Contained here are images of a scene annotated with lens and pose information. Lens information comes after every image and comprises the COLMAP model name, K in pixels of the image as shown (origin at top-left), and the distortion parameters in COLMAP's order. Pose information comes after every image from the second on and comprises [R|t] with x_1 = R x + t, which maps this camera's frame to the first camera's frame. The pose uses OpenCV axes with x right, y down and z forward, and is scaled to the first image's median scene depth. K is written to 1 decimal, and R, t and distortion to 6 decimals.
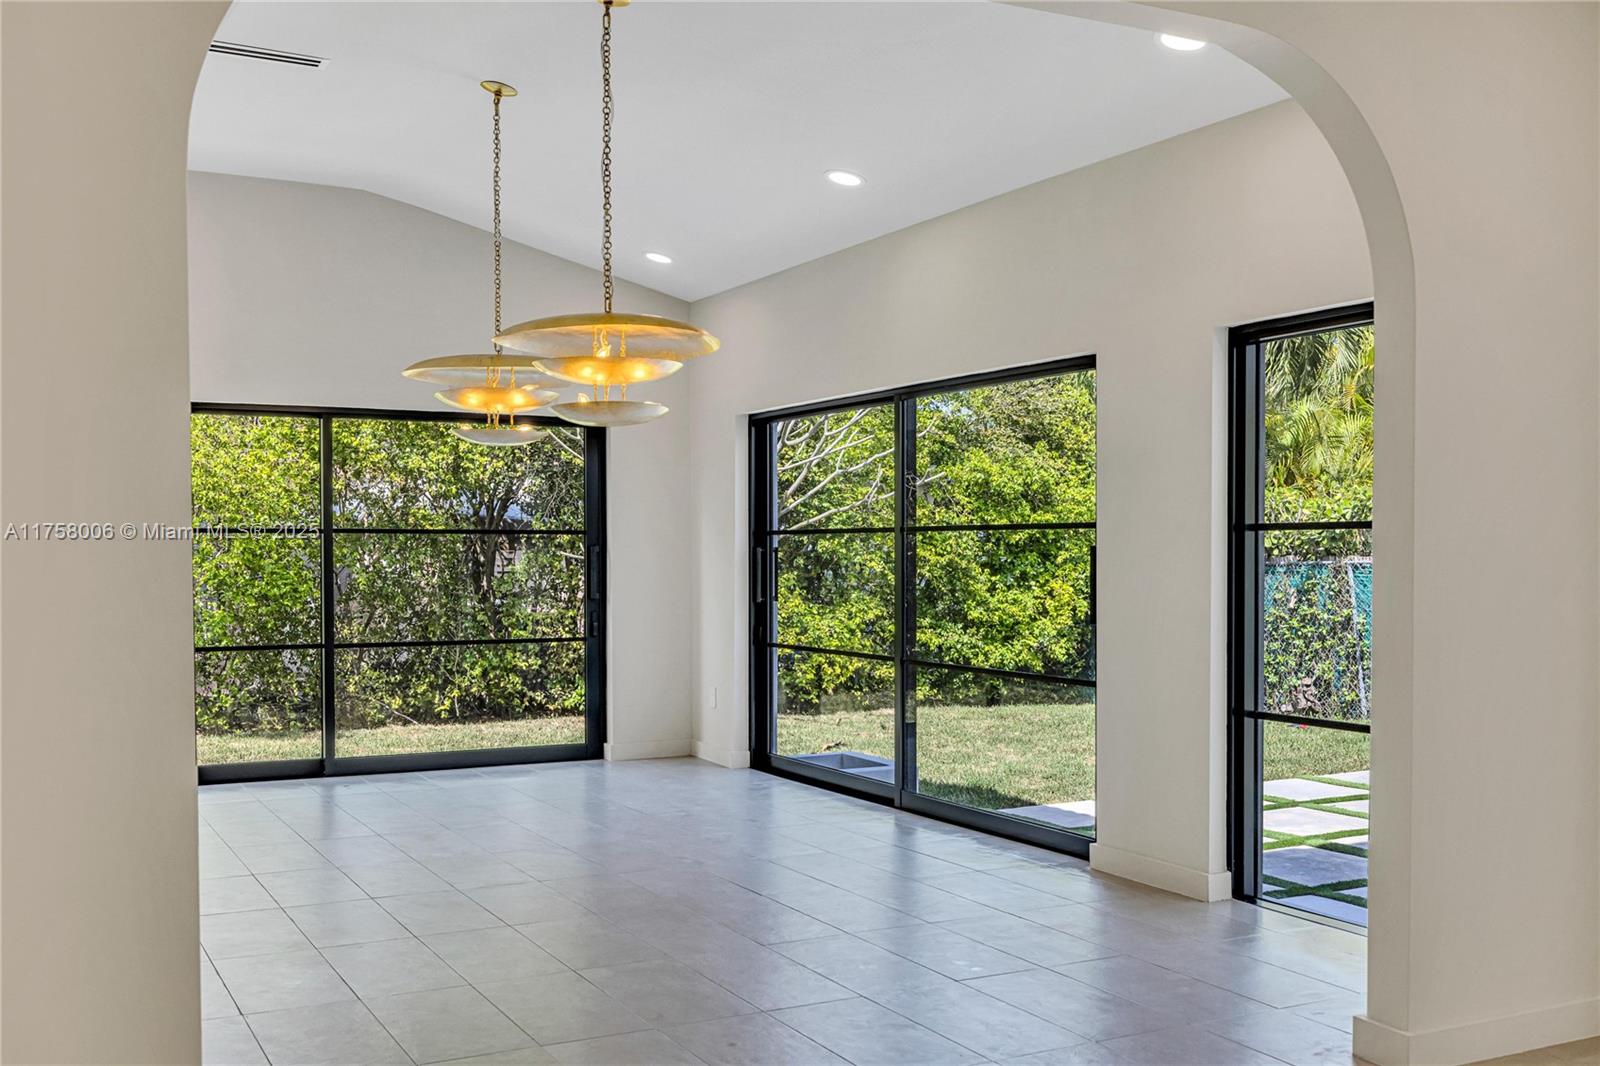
lens RADIAL K [[1543.8, 0, 791.1], [0, 1543.8, 586.3], [0, 0, 1]] dist [0.002659, 0.000000]
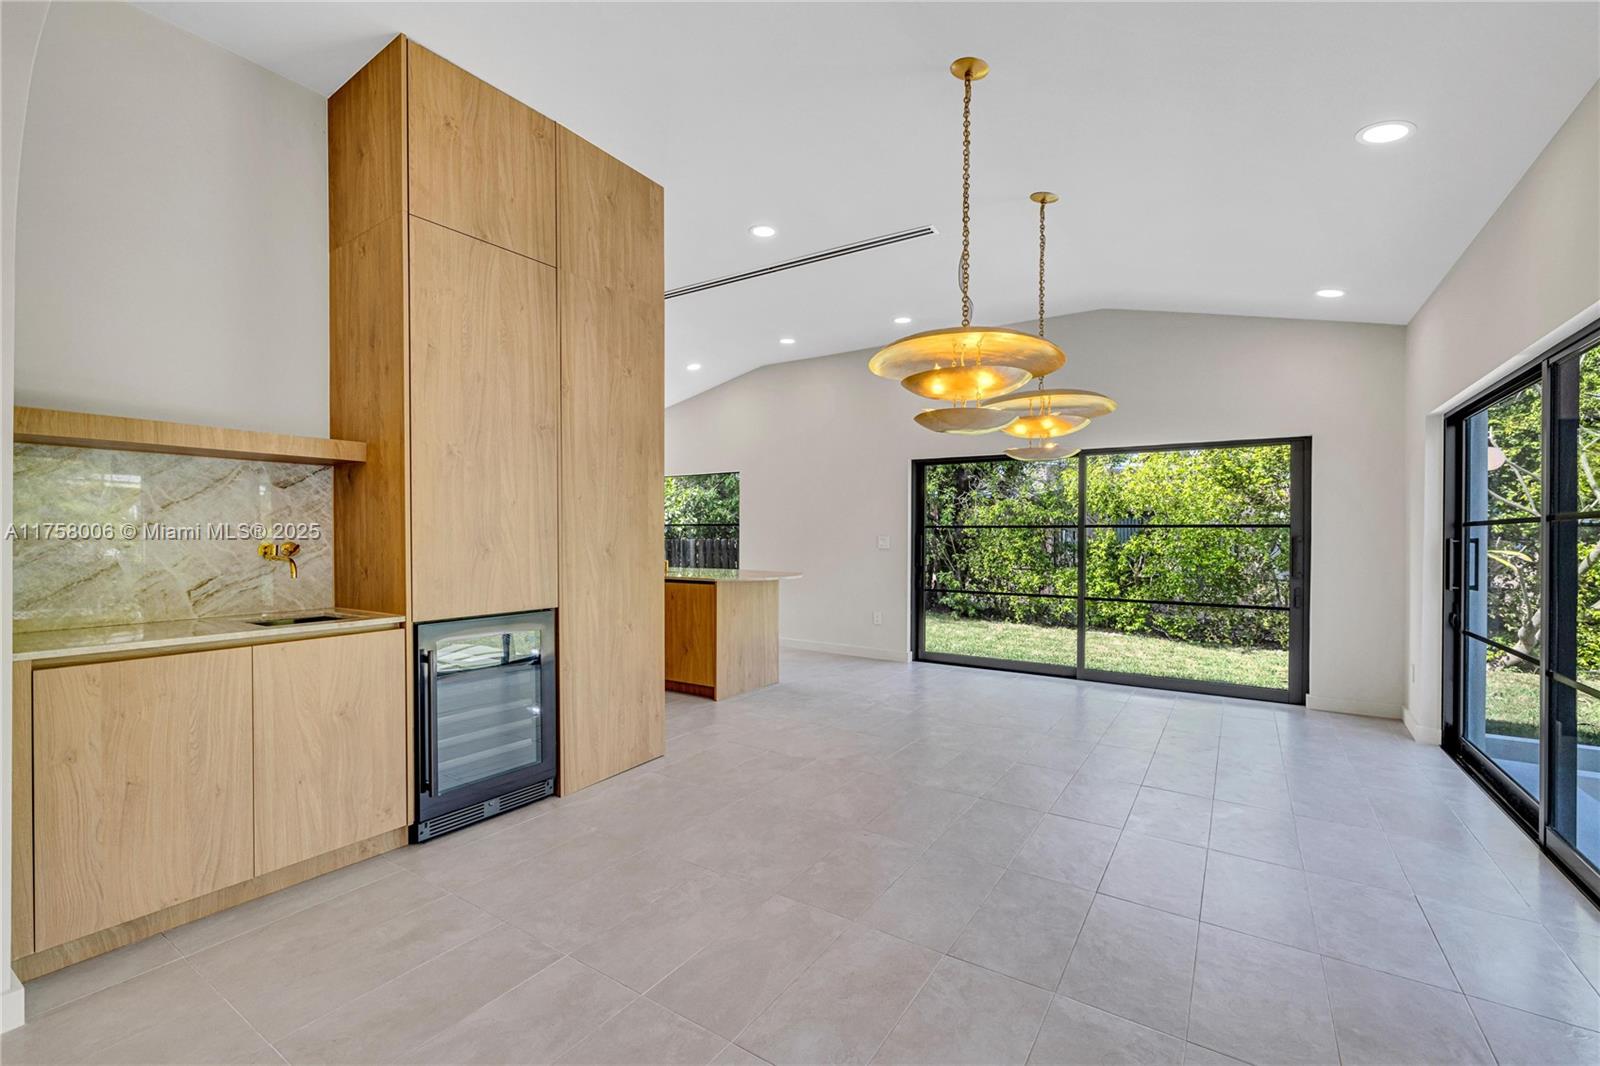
lens RADIAL K [[673.1, 0, 805.5], [0, 673.1, 538.5], [0, 0, 1]] dist [0.000876, 0.000489]
pose [[0.488886, 0.006506, -0.872324, 0.161256], [-0.026444, 0.999623, -0.007365, -0.010266], [0.871947, 0.026668, 0.488873, 0.386311]]
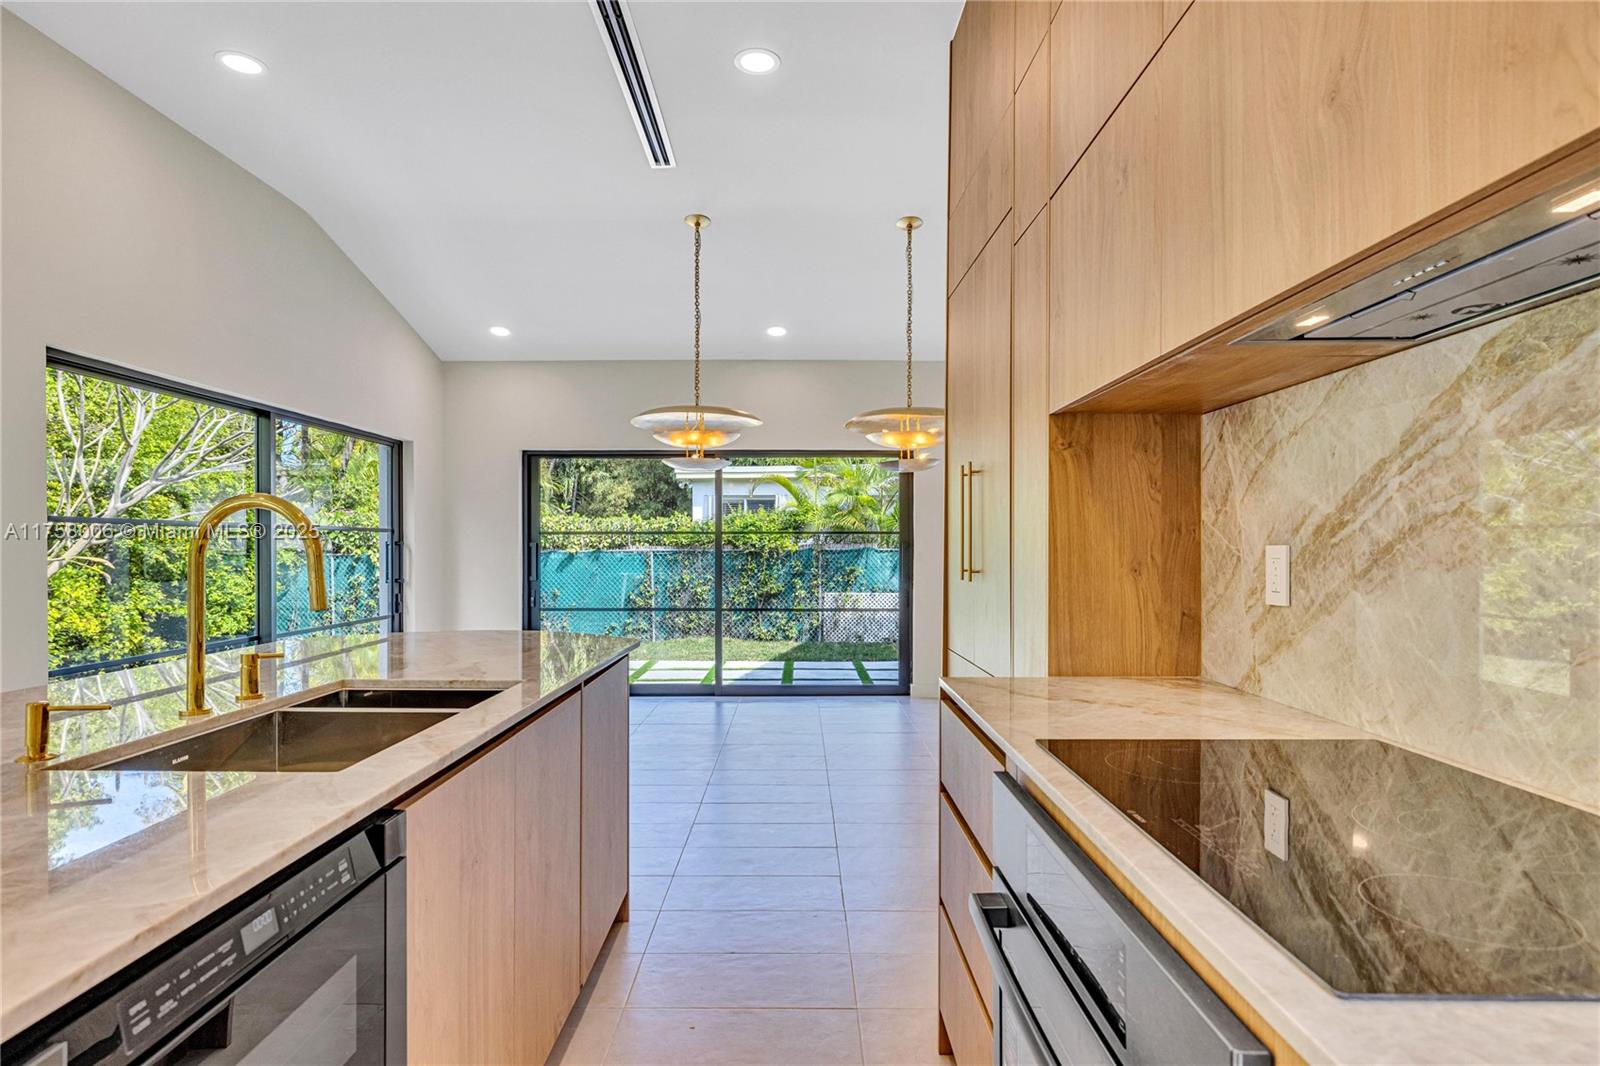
lens RADIAL K [[874.1, 0, 797.1], [0, 874.1, 551.5], [0, 0, 1]] dist [-0.000272, 0.001186]
pose [[0.465265, -0.007377, 0.885141, -0.618687], [0.021436, 0.999766, -0.002935, -0.009777], [-0.884912, 0.020339, 0.465315, 0.392540]]
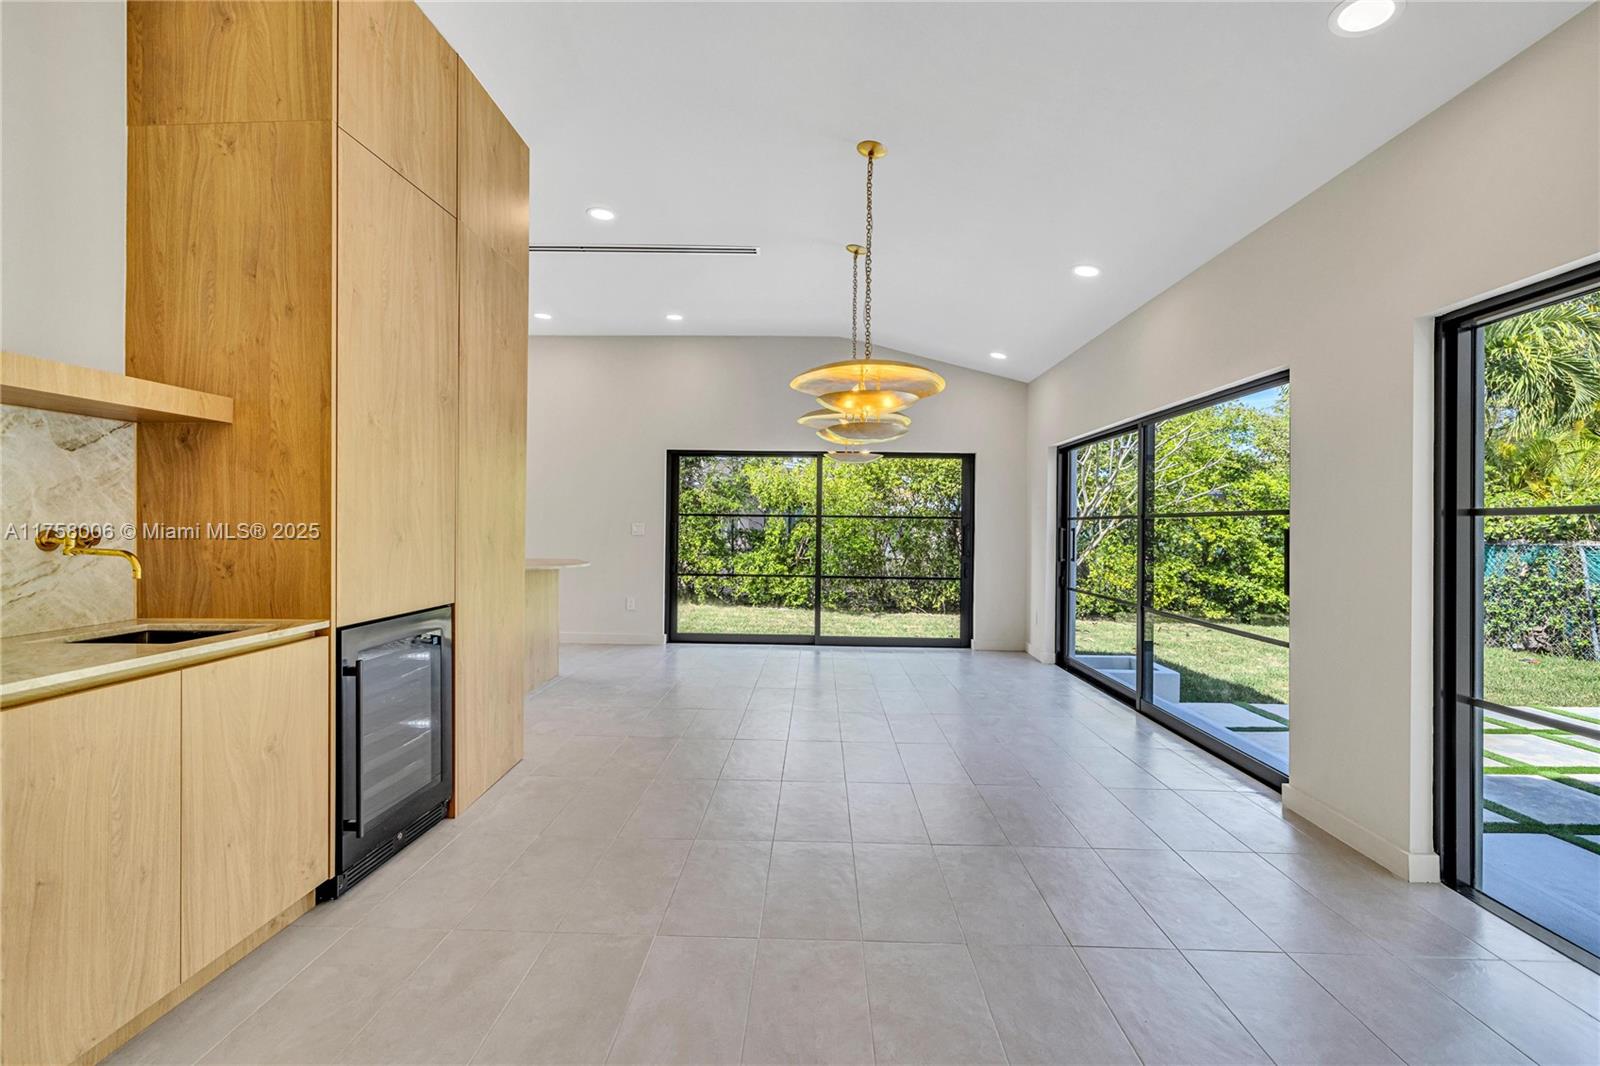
lens RADIAL K [[673.1, 0, 805.3], [0, 673.1, 521.5], [0, 0, 1]] dist [0.000876, 0.000489]
pose [[0.876059, 0.007716, -0.482142, 0.081721], [-0.023792, 0.999346, -0.027236, -0.006347], [0.481617, 0.035332, 0.875669, 0.250846]]
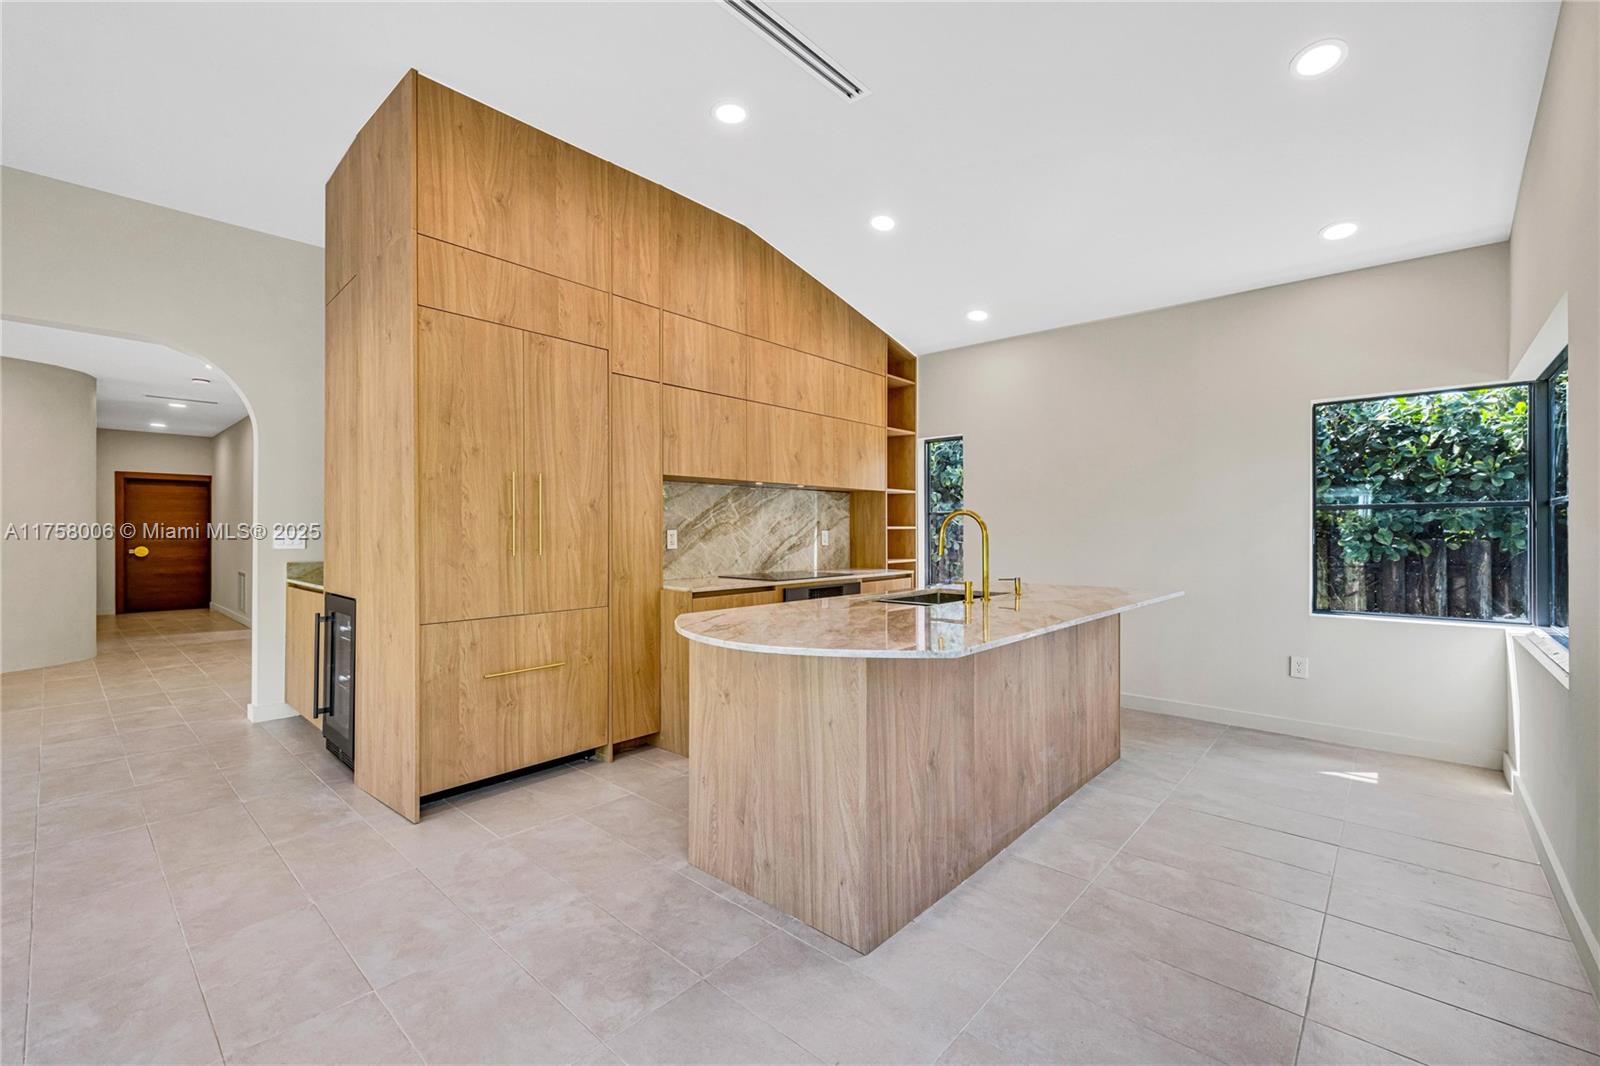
lens RADIAL K [[673.1, 0, 792.9], [0, 673.1, 529.6], [0, 0, 1]] dist [0.000876, 0.000489]
pose [[-0.939244, 0.000143, -0.343249, -0.308695], [-0.007801, 0.999733, 0.021763, -0.020918], [0.343161, 0.023118, -0.938992, 0.873027]]
